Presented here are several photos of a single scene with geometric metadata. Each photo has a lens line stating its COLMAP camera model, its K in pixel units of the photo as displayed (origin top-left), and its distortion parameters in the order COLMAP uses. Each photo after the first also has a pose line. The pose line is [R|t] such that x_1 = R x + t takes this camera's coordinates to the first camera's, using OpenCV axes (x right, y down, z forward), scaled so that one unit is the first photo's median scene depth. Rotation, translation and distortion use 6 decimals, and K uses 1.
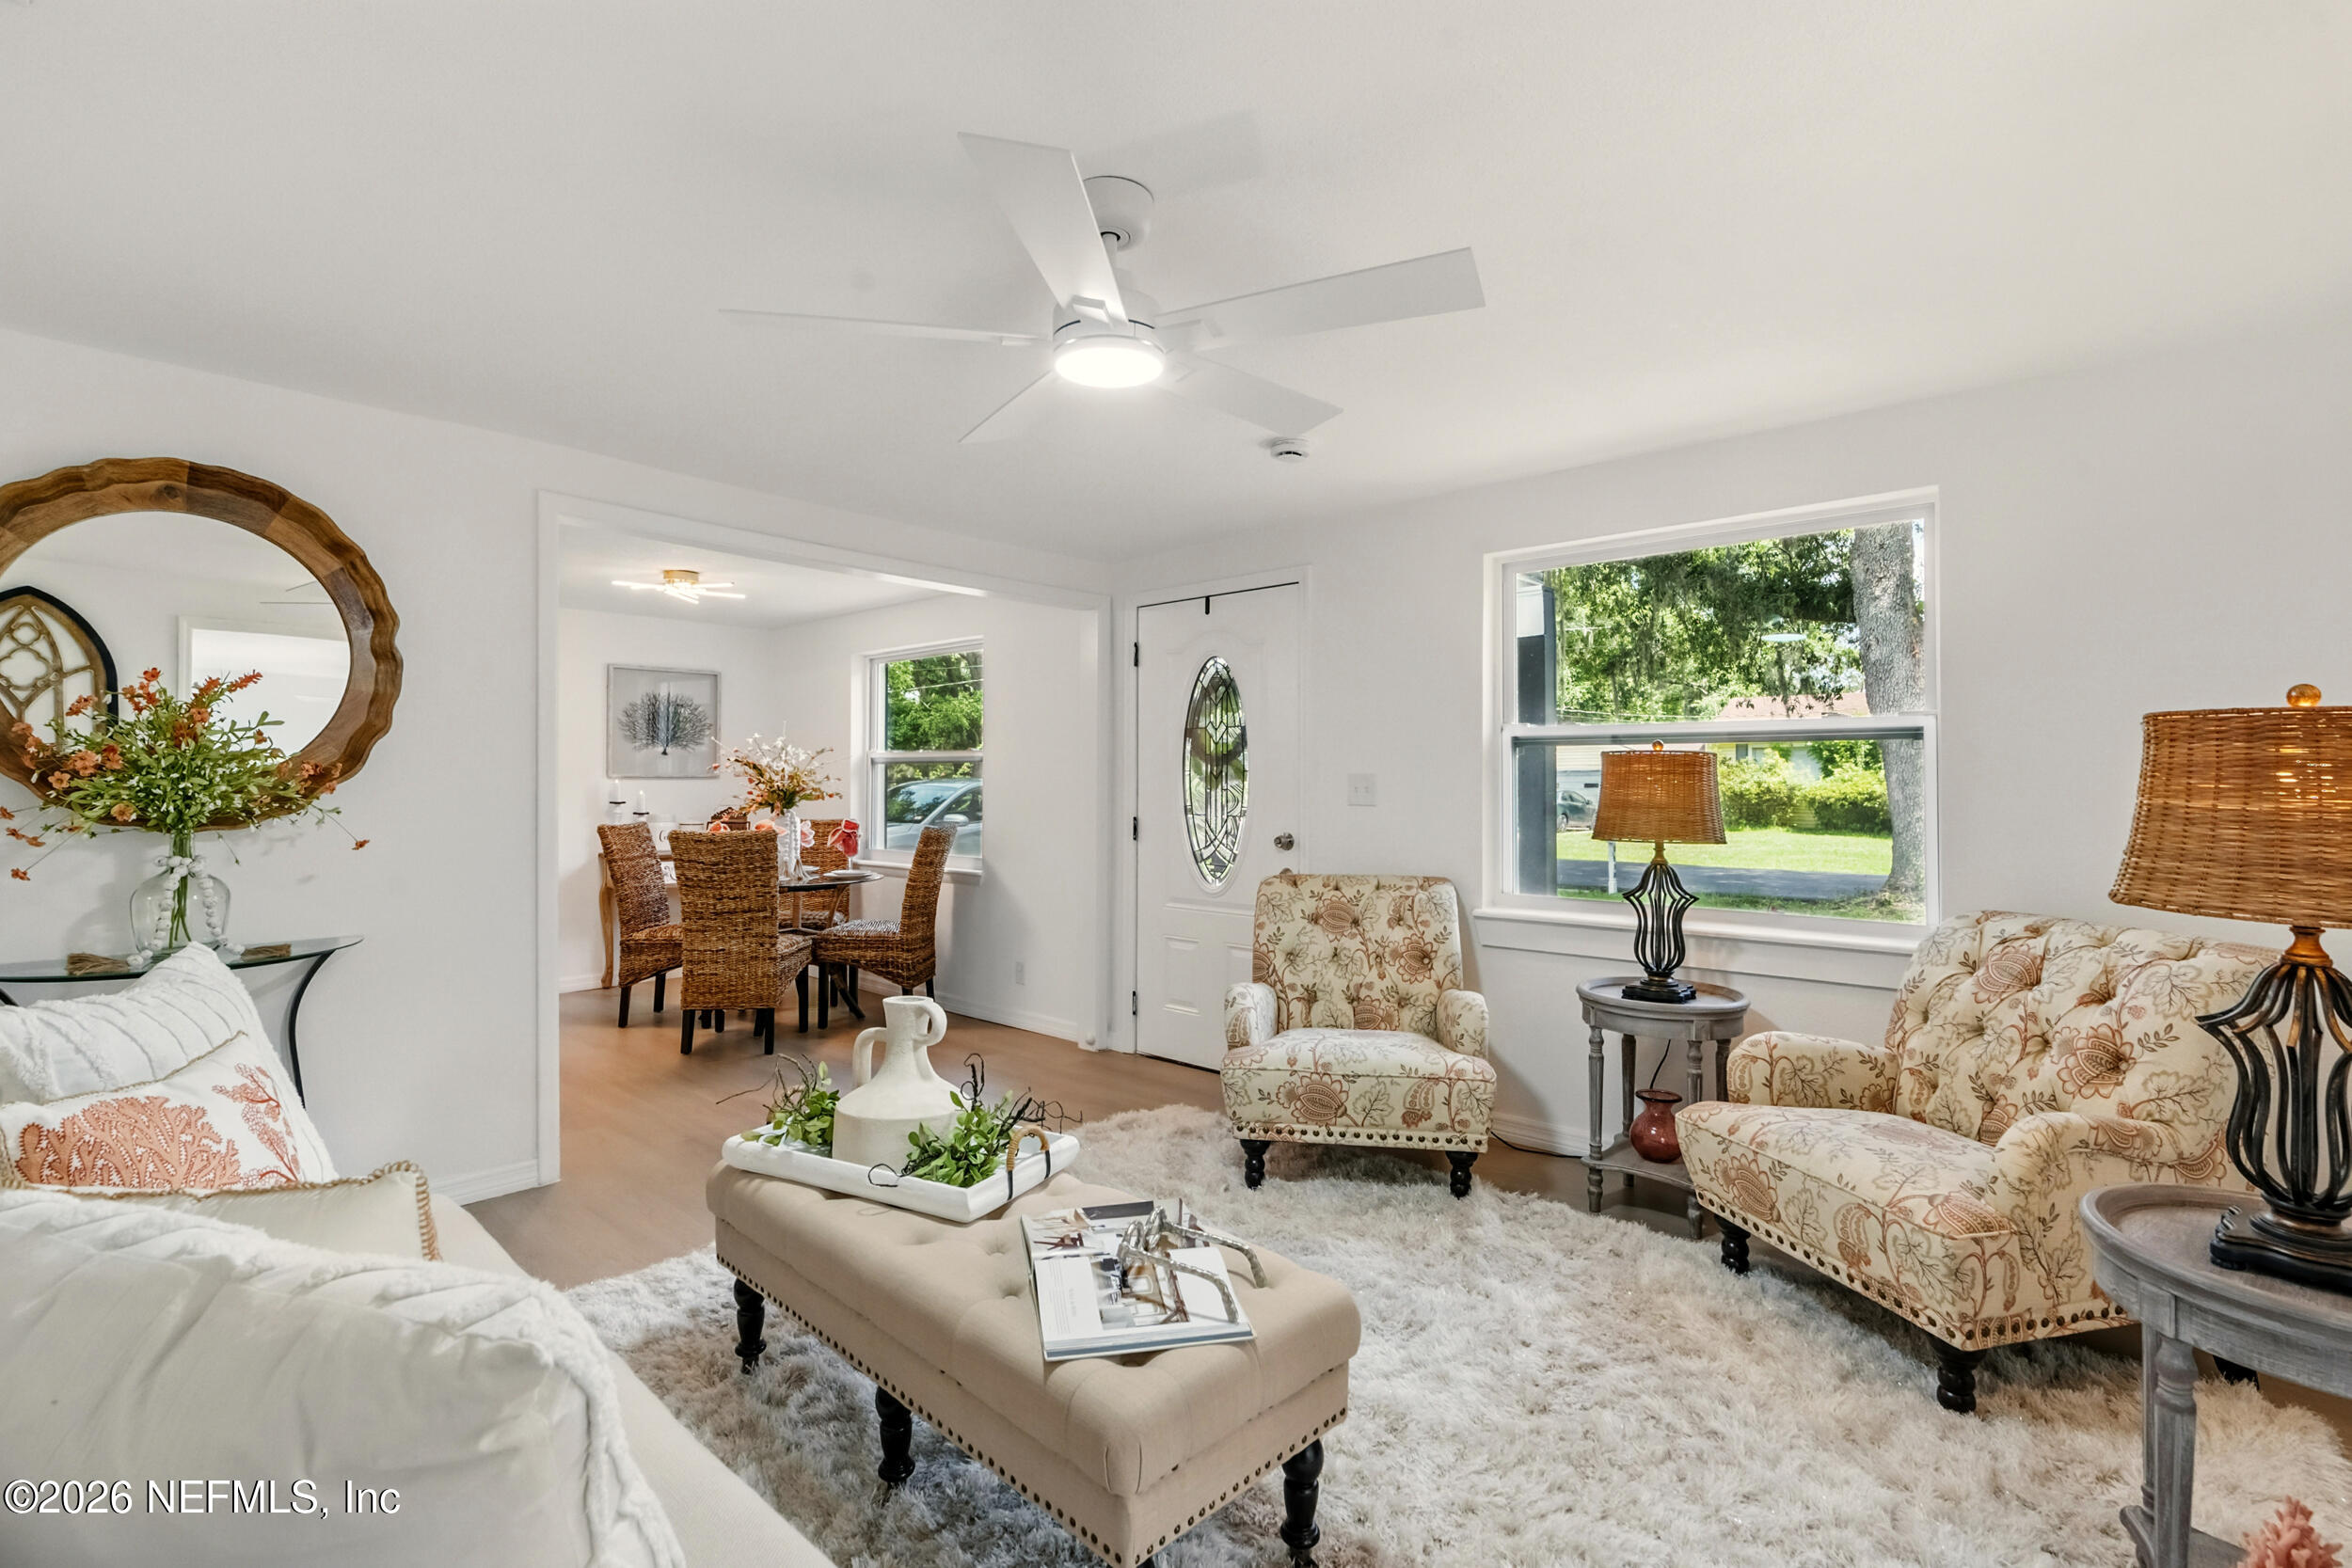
lens RADIAL K [[1088.3, 0, 1176.2], [0, 1088.3, 785.5], [0, 0, 1]] dist [-0.008146, 0.002865]
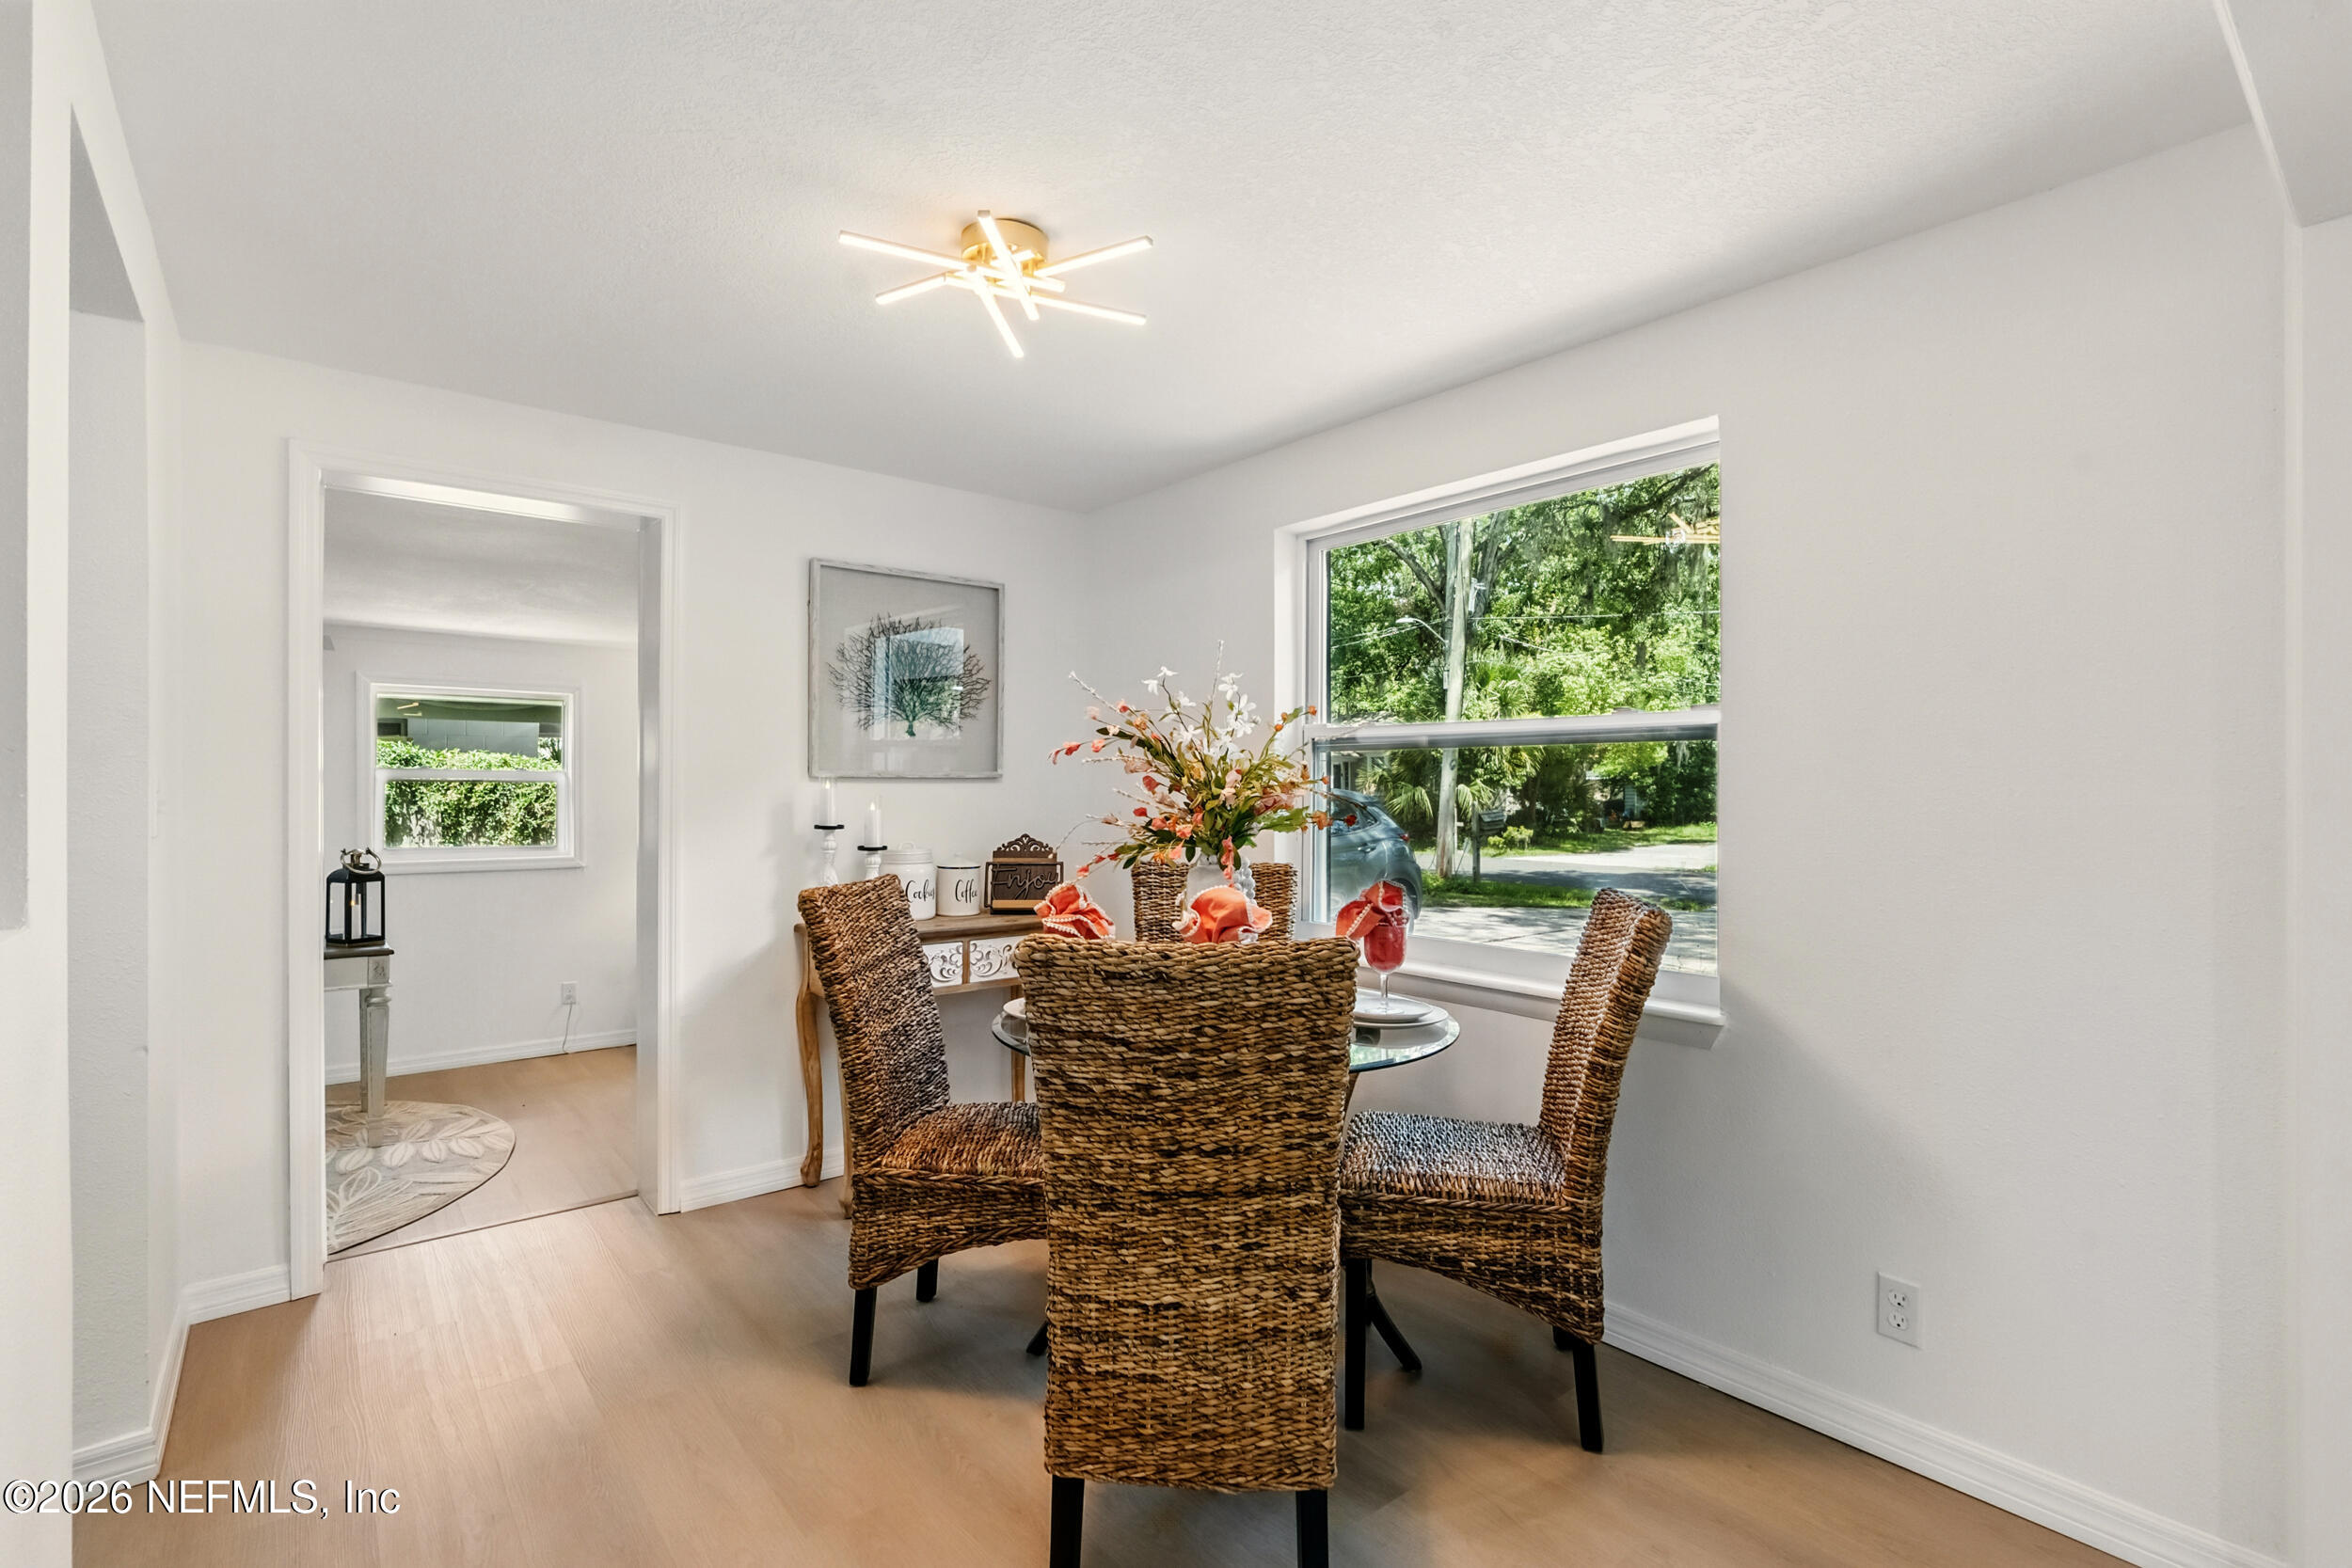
lens RADIAL K [[1088.3, 0, 1175.5], [0, 1088.3, 799.6], [0, 0, 1]] dist [-0.008146, 0.002865]
pose [[0.990214, -0.000206, -0.139556, -0.323524], [0.001342, 0.999967, 0.008045, -0.001345], [0.139550, -0.008154, 0.990181, 0.592742]]
